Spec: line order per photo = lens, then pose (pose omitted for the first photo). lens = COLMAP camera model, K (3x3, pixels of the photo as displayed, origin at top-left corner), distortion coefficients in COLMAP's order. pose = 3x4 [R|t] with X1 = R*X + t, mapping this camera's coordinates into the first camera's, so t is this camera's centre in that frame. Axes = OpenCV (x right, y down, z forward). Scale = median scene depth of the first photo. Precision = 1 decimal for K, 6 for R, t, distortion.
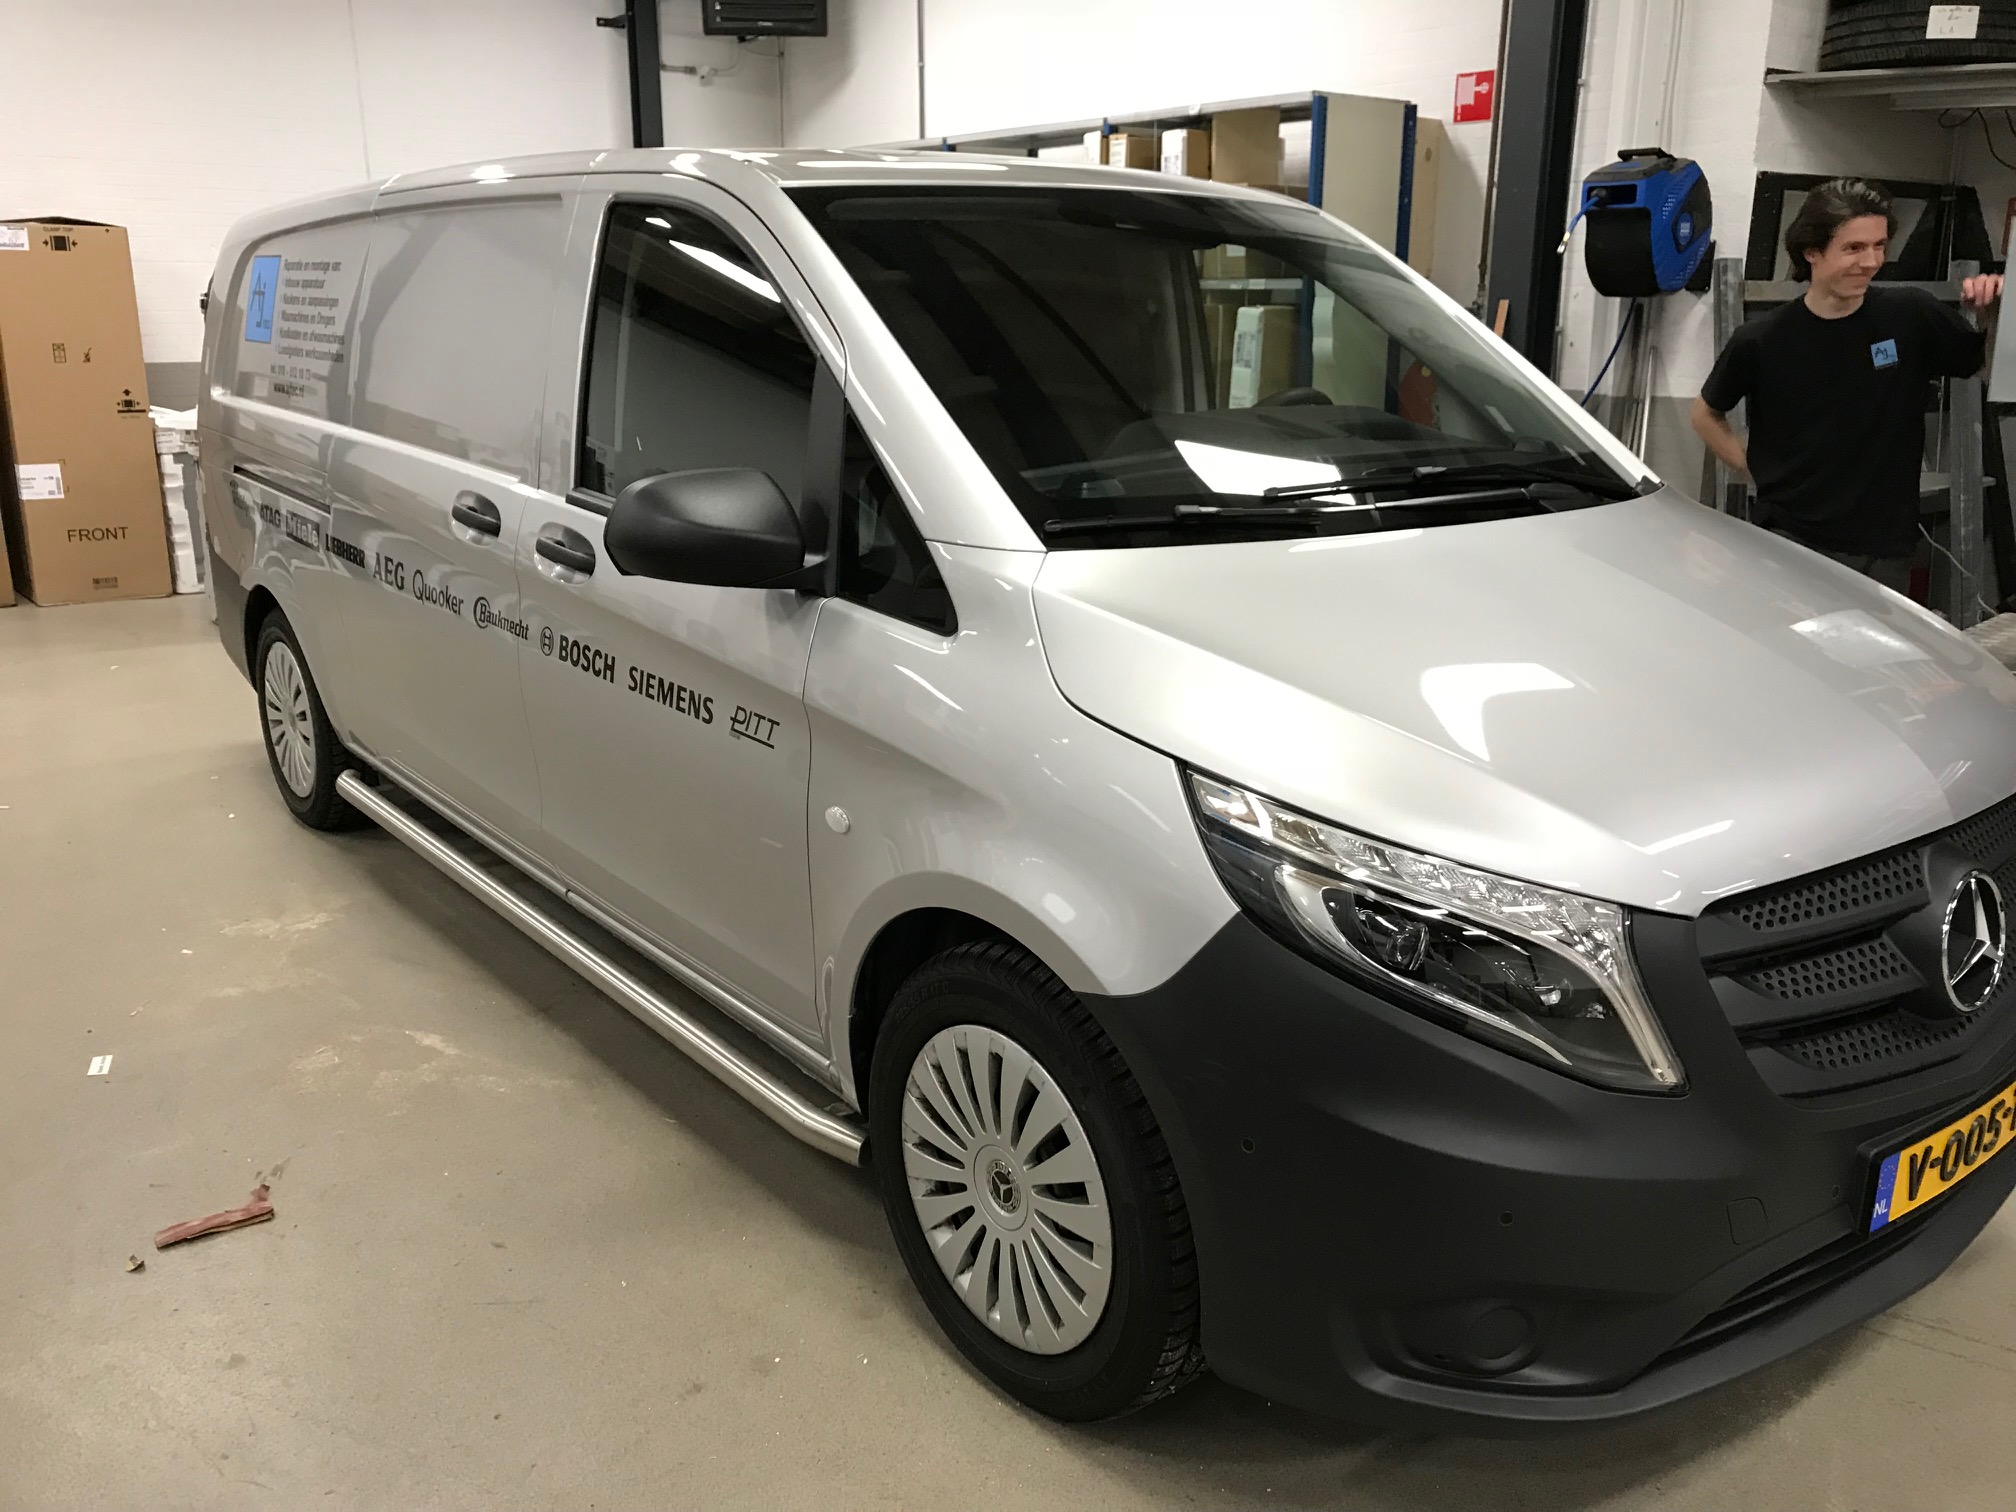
lens RADIAL K [[1672.9, 0, 1014.5], [0, 1672.9, 756.9], [0, 0, 1]] dist [0.075570, -0.018670]
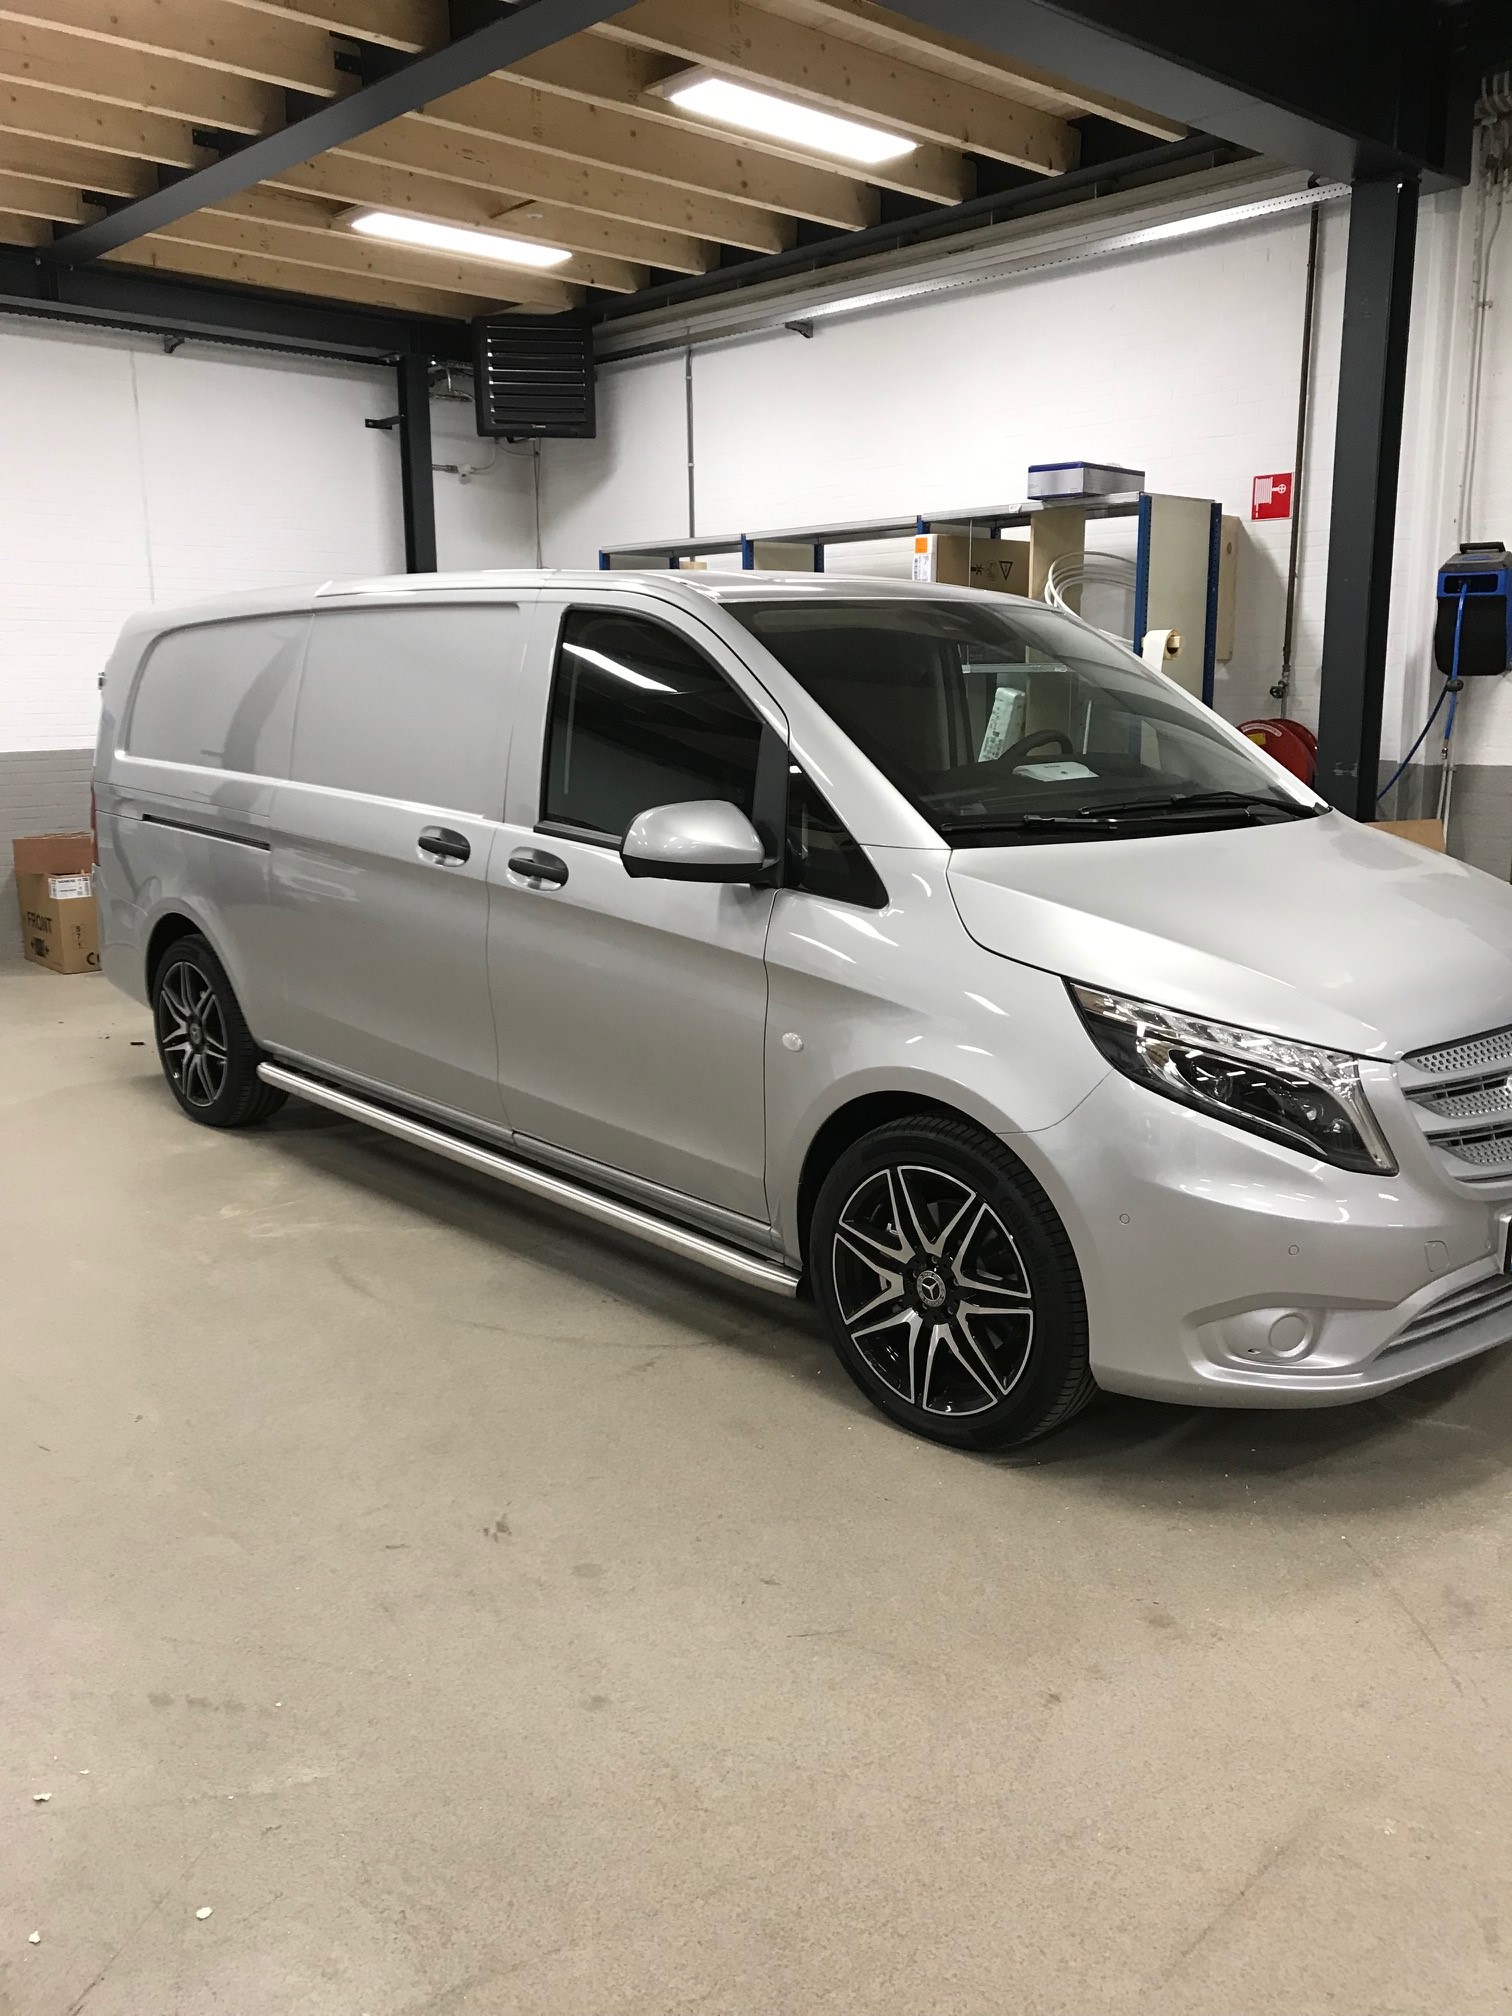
lens RADIAL K [[1672.9, 0, 745.5], [0, 1672.9, 1005.0], [0, 0, 1]] dist [0.075570, -0.018670]
pose [[0.998394, -0.020003, 0.052995, -0.168188], [0.023101, 0.998019, -0.058514, 0.067278], [-0.051719, 0.059645, 0.996879, -0.322206]]
